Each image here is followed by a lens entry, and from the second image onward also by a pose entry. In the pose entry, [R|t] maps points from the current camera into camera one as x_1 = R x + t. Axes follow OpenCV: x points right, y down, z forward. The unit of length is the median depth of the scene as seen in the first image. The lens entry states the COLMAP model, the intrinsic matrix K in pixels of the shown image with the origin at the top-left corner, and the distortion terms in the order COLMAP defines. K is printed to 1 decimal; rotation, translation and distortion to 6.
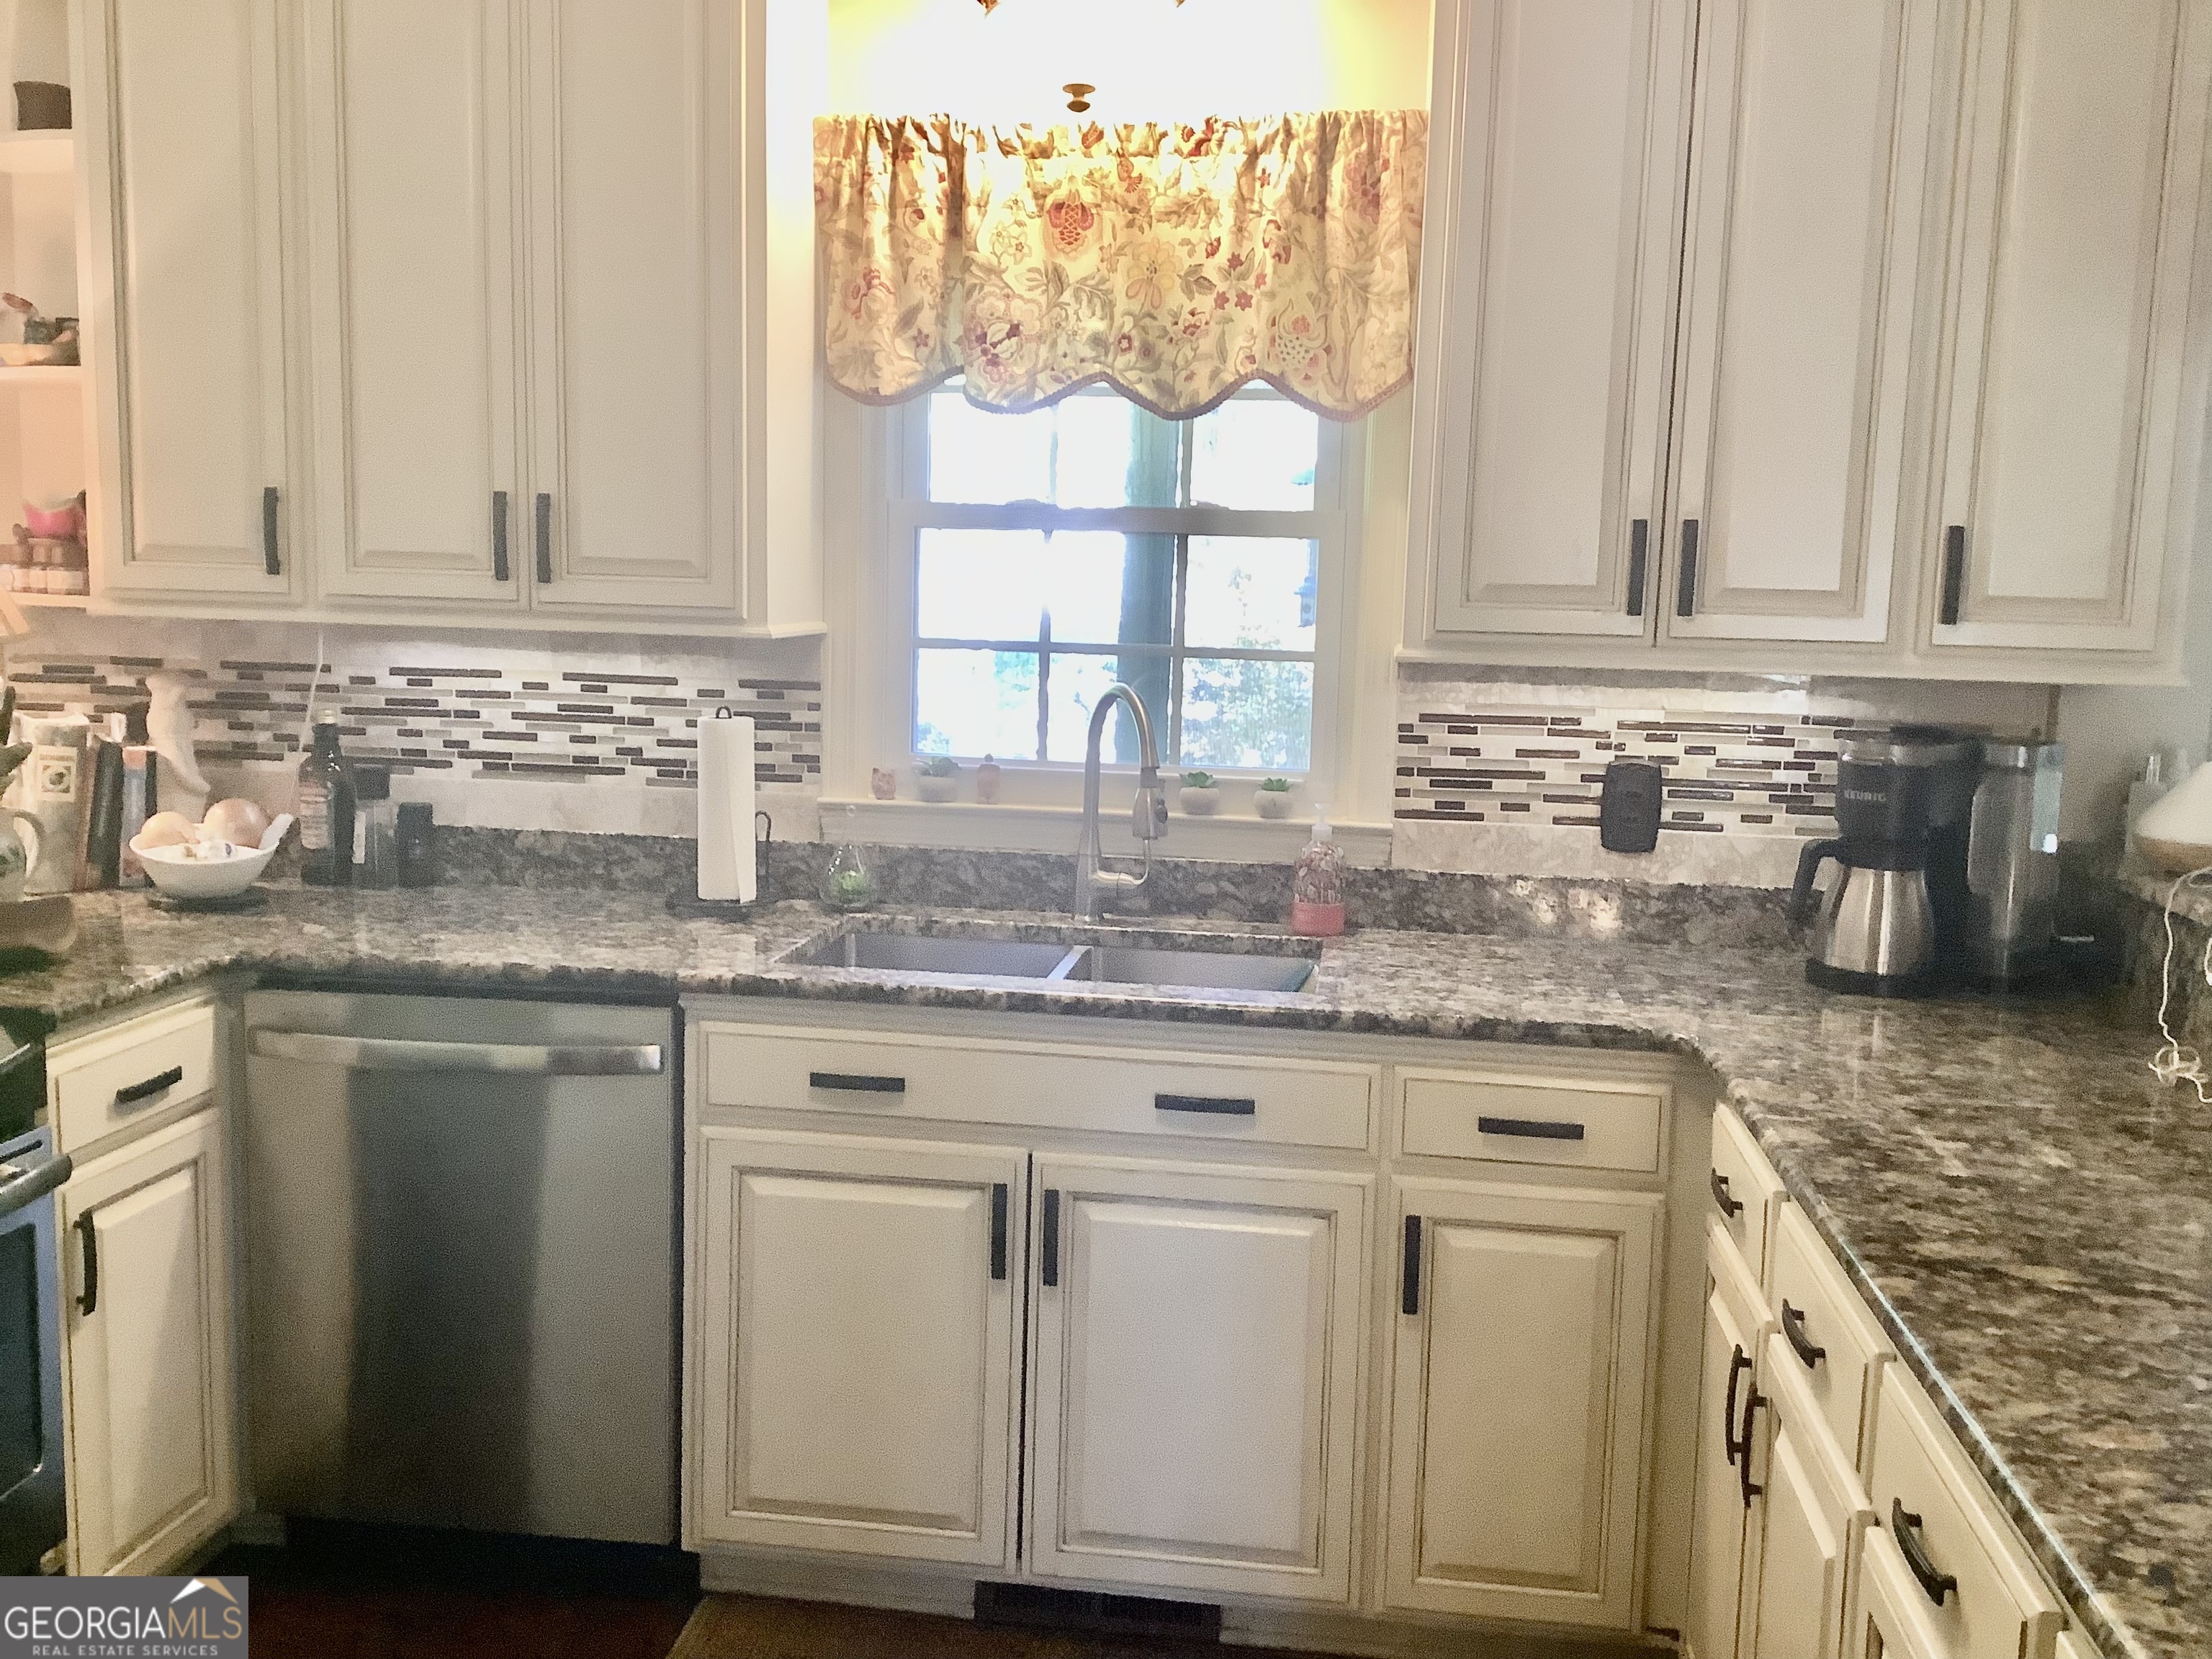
lens RADIAL K [[2012.5, 0, 1102.9], [0, 2012.5, 835.4], [0, 0, 1]] dist [0.047238, 0.000000]
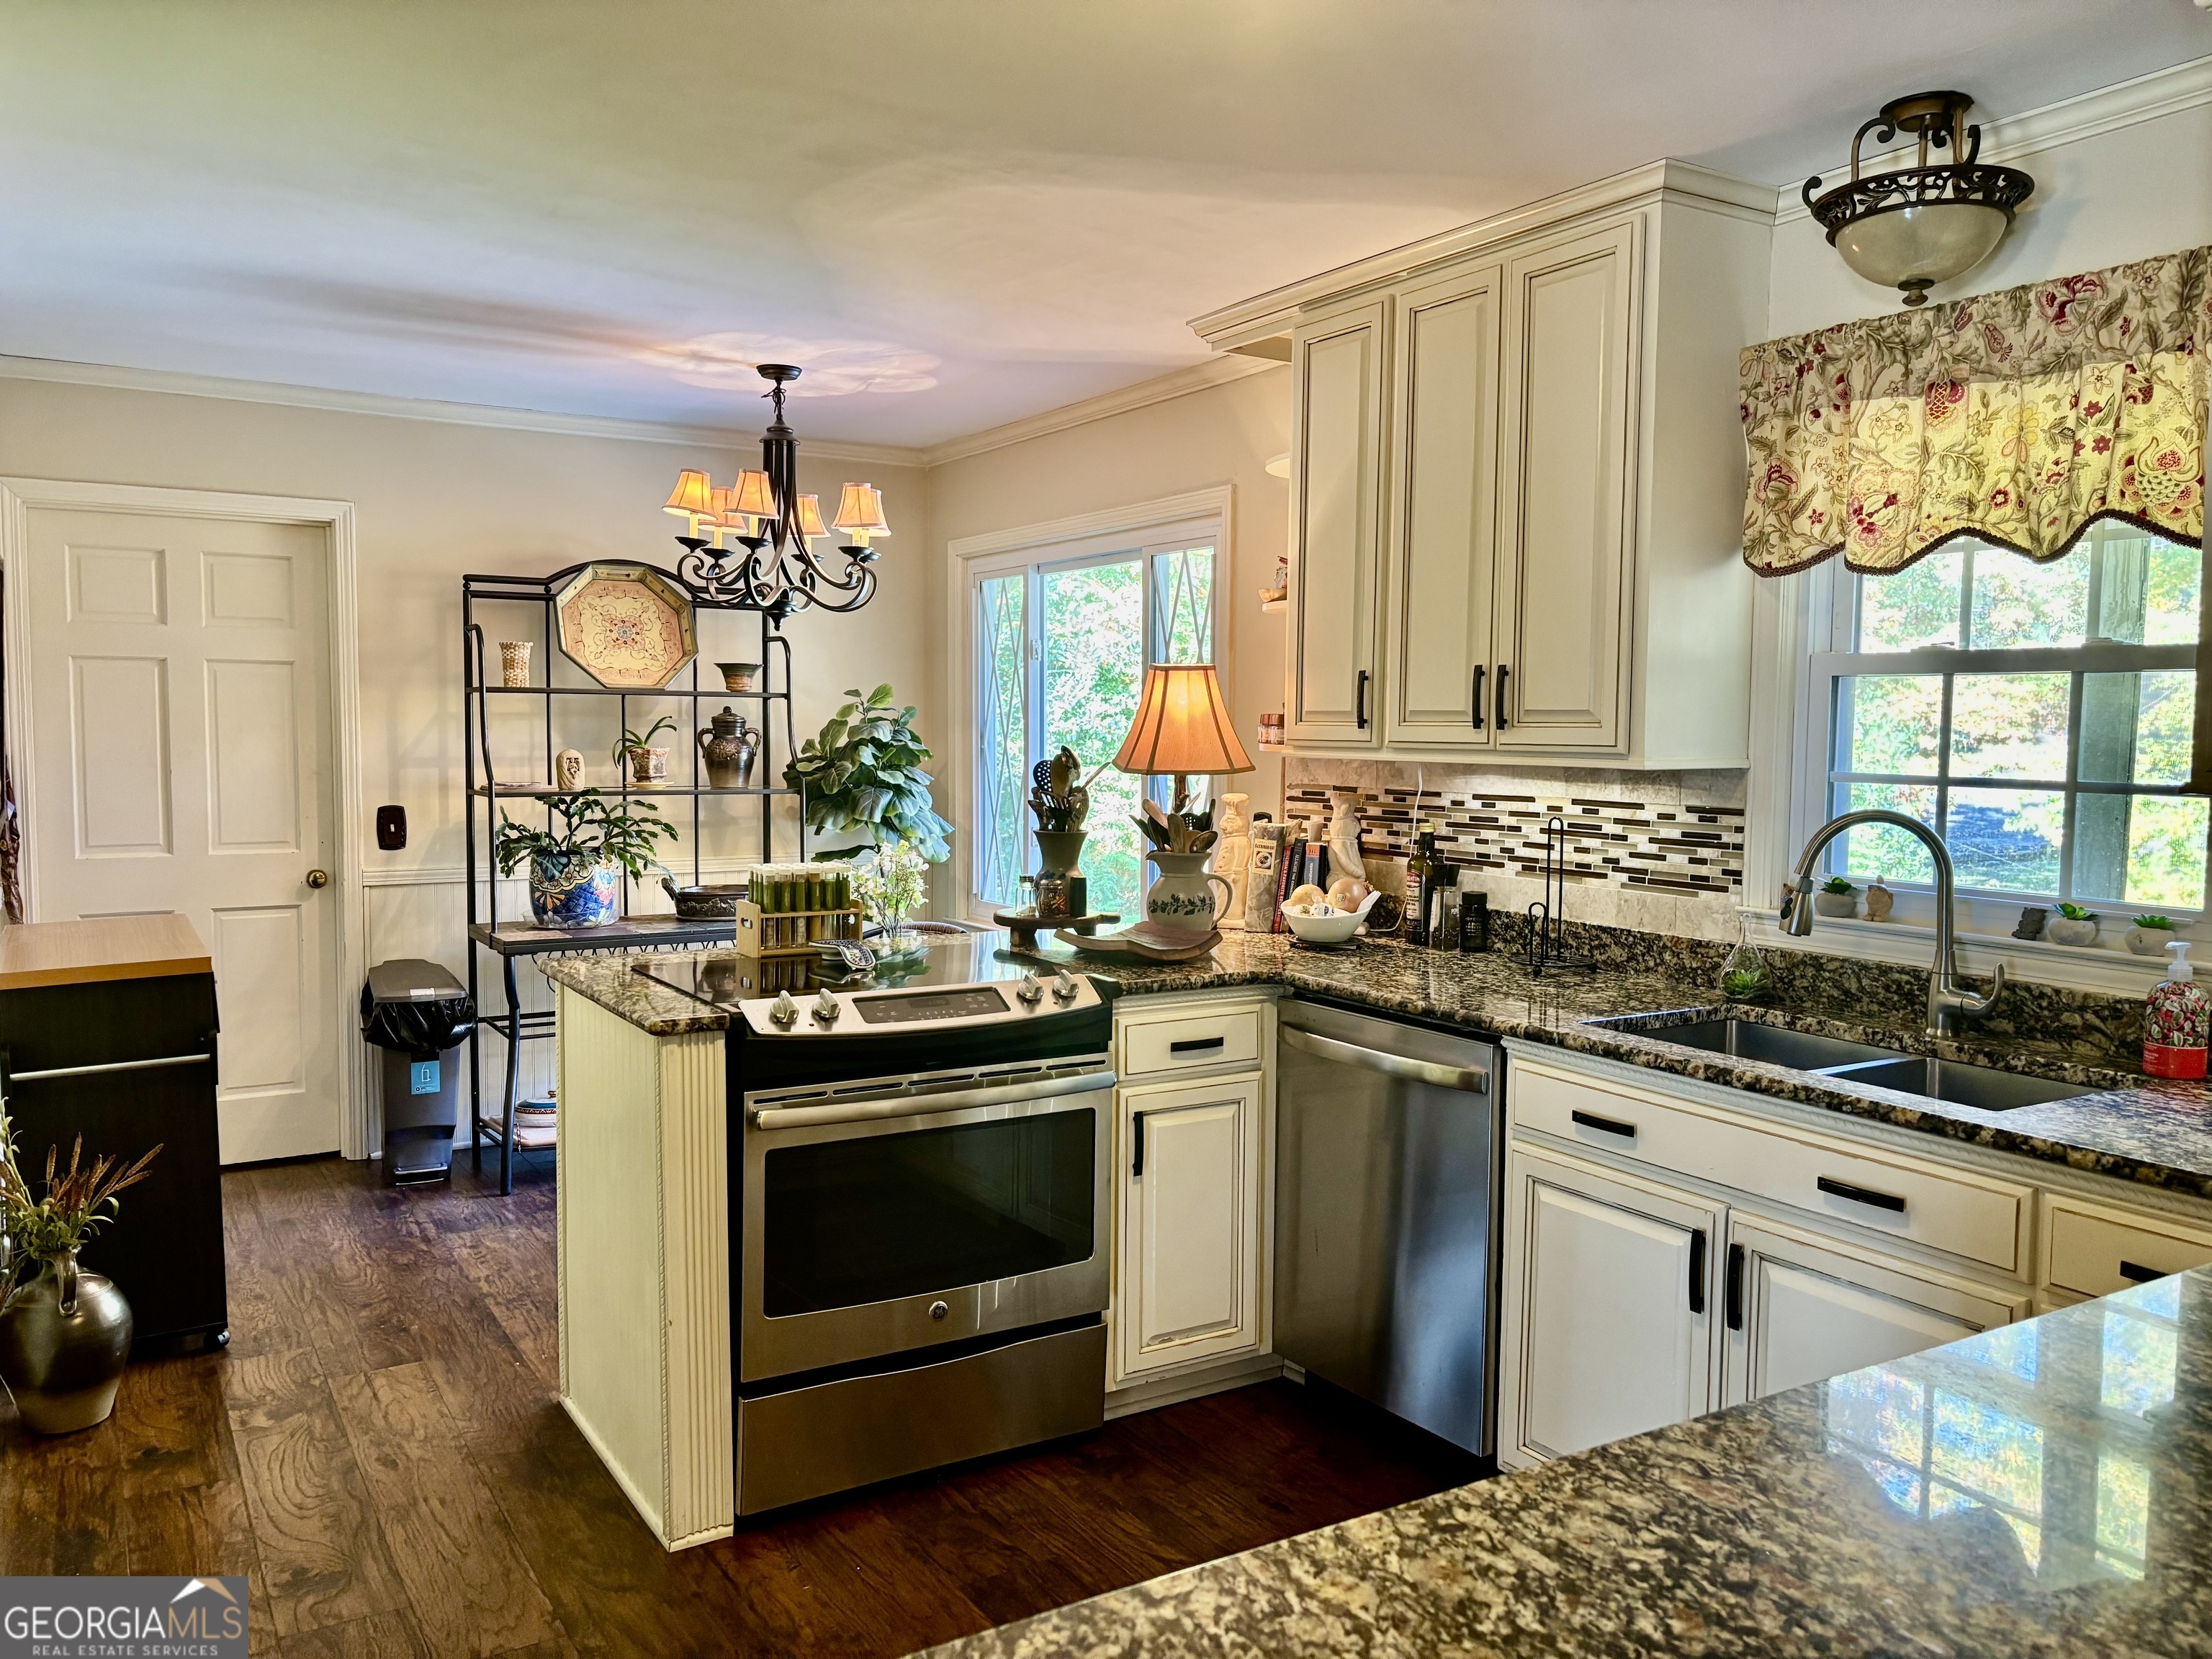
lens RADIAL K [[1670.5, 0, 1101.7], [0, 1670.5, 828.4], [0, 0, 1]] dist [0.057717, -0.050231]
pose [[0.637861, 0.029677, -0.769579, 0.402870], [-0.093436, 0.994858, -0.039079, 0.010211], [0.764462, 0.096833, 0.637354, 0.078601]]
